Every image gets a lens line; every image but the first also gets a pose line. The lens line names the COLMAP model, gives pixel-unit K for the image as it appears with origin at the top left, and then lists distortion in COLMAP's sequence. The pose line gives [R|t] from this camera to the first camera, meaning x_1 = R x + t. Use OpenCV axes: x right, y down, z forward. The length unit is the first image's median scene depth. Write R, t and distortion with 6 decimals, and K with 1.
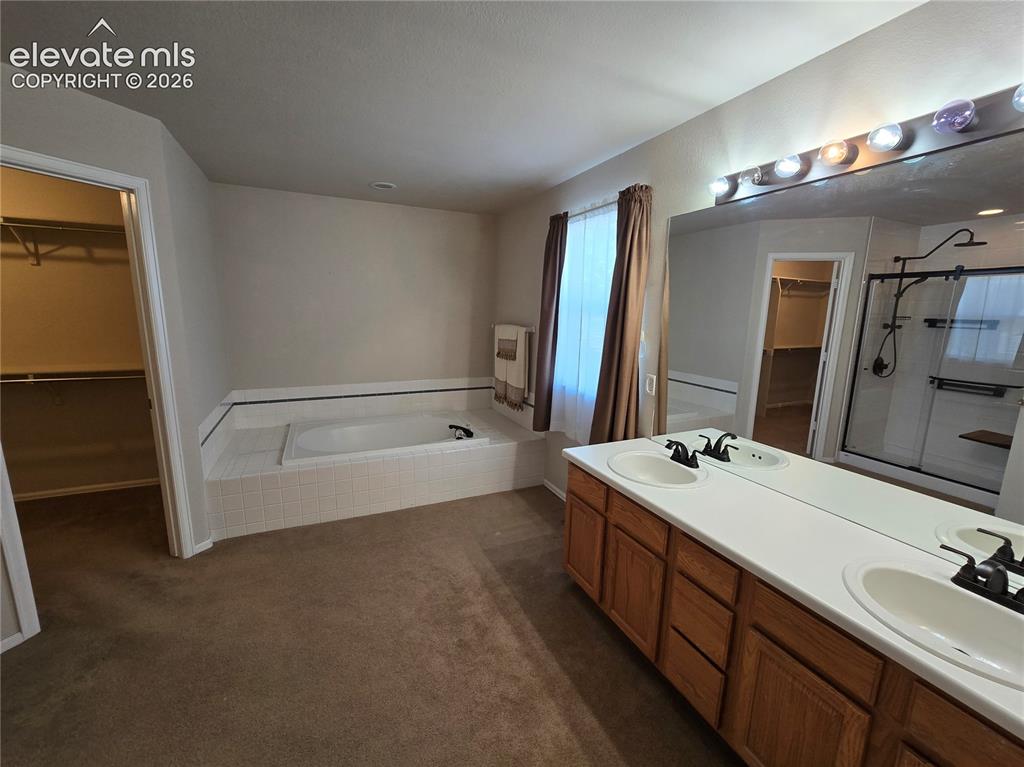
lens RADIAL K [[417.2, 0, 515.3], [0, 417.2, 387.9], [0, 0, 1]] dist [-0.000863, -0.000155]
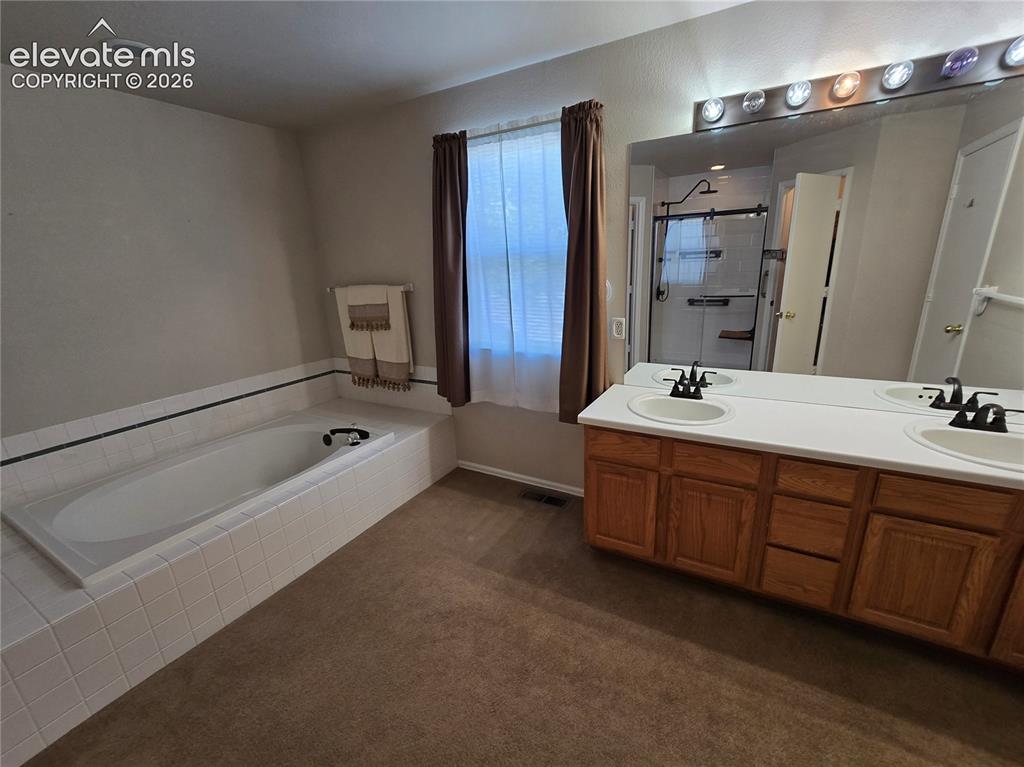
lens RADIAL K [[422.9, 0, 511.4], [0, 422.9, 391.5], [0, 0, 1]] dist [-0.002399, -0.000371]
pose [[0.808863, -0.225488, 0.543043, -0.355686], [0.168627, 0.973710, 0.153145, -0.046207], [-0.563299, -0.032301, 0.825621, 0.269162]]
